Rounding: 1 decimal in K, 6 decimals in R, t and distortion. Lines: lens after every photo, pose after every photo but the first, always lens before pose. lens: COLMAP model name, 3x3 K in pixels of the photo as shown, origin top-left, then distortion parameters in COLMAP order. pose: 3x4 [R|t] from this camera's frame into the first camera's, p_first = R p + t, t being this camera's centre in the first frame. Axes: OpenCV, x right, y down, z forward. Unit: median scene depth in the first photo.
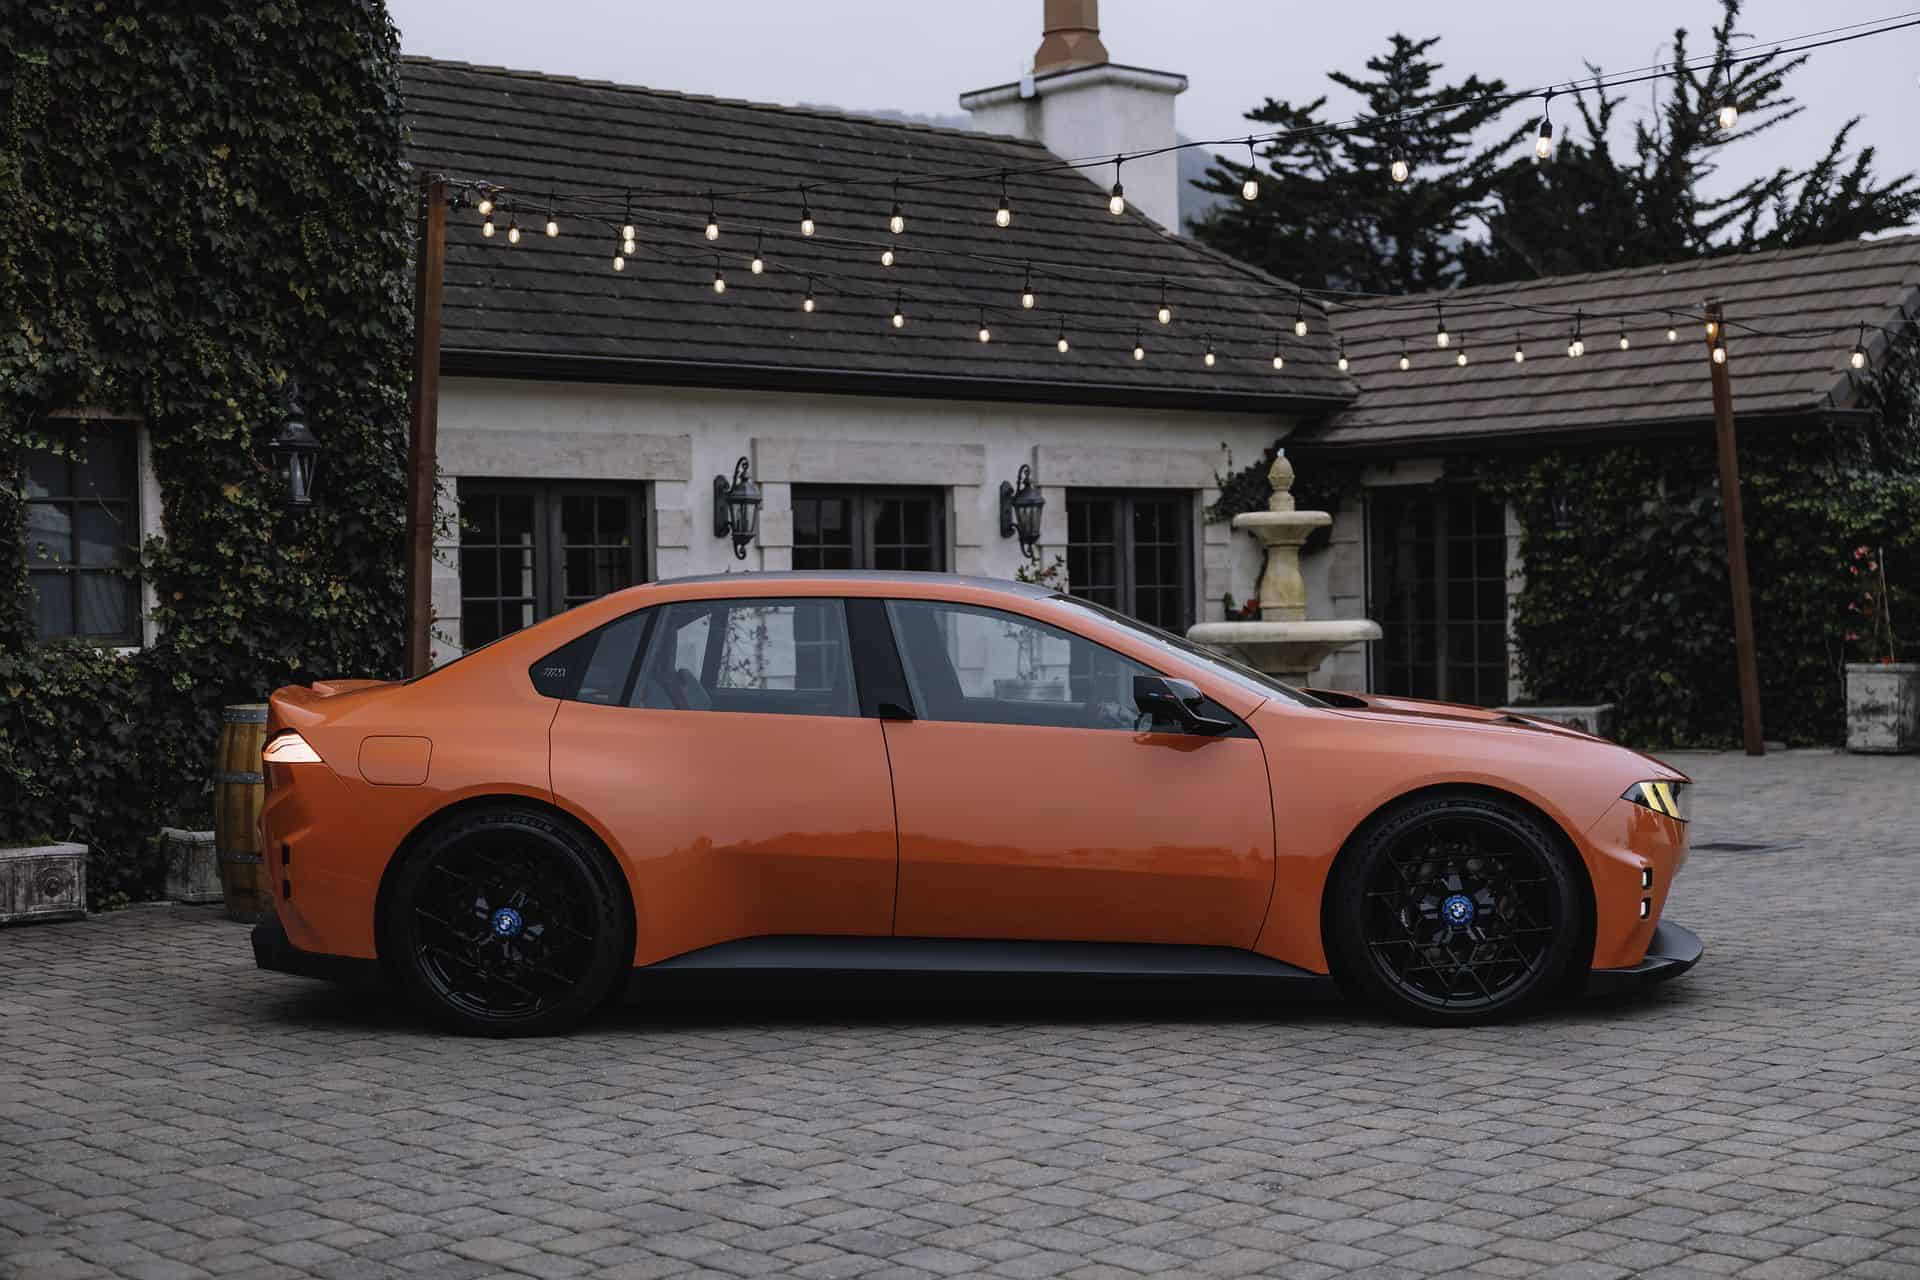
lens RADIAL K [[2745.7, 0, 953.6], [0, 2745.7, 640.5], [0, 0, 1]] dist [0.010975, 0.000000]
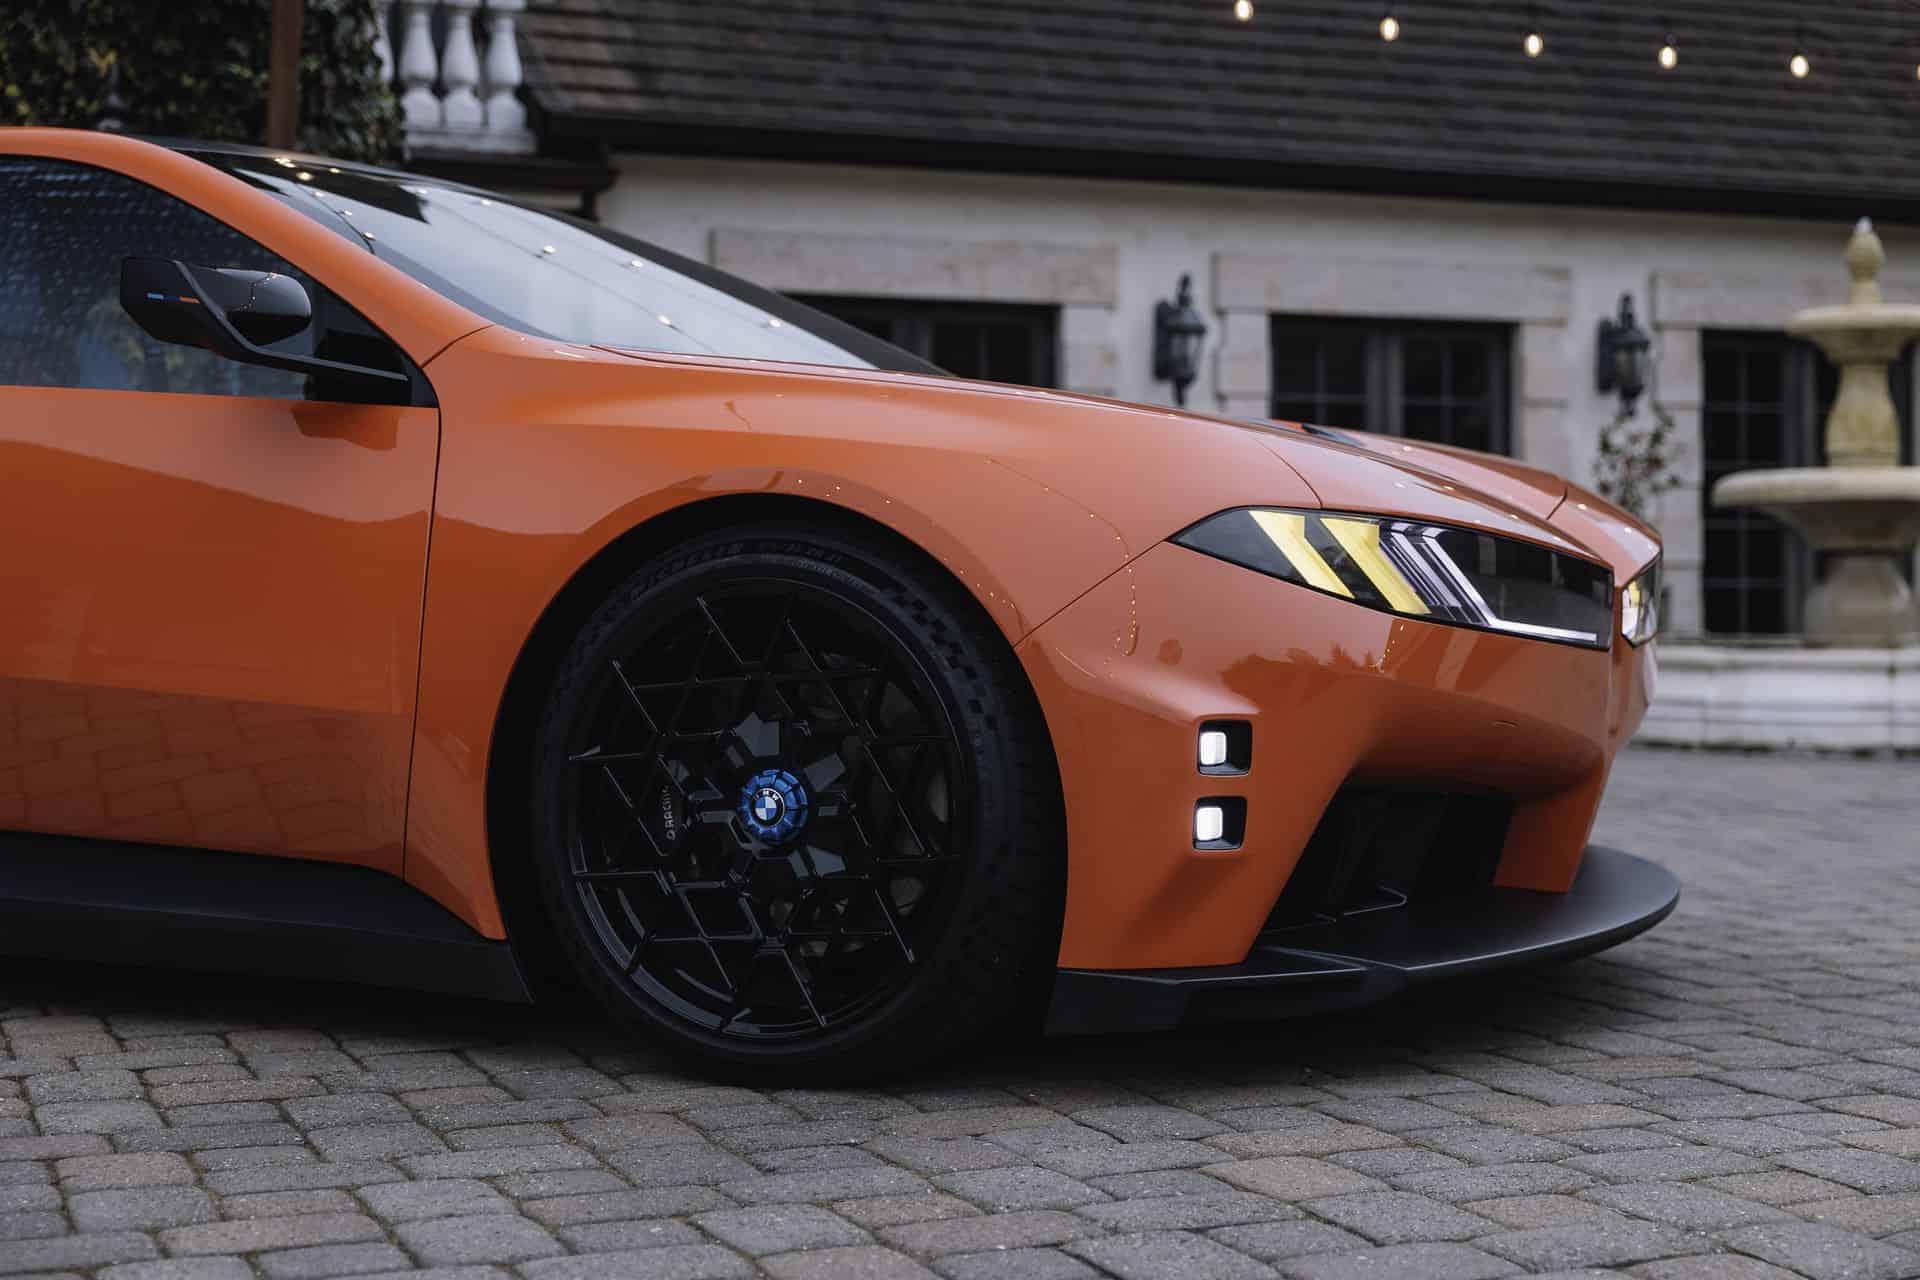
lens RADIAL K [[2745.7, 0, 967.1], [0, 2745.7, 640.1], [0, 0, 1]] dist [0.010975, 0.000000]
pose [[0.926592, 0.023644, -0.375325, 0.241607], [-0.021757, 0.999720, 0.009265, 0.045415], [0.375439, -0.000419, 0.926847, 0.414144]]
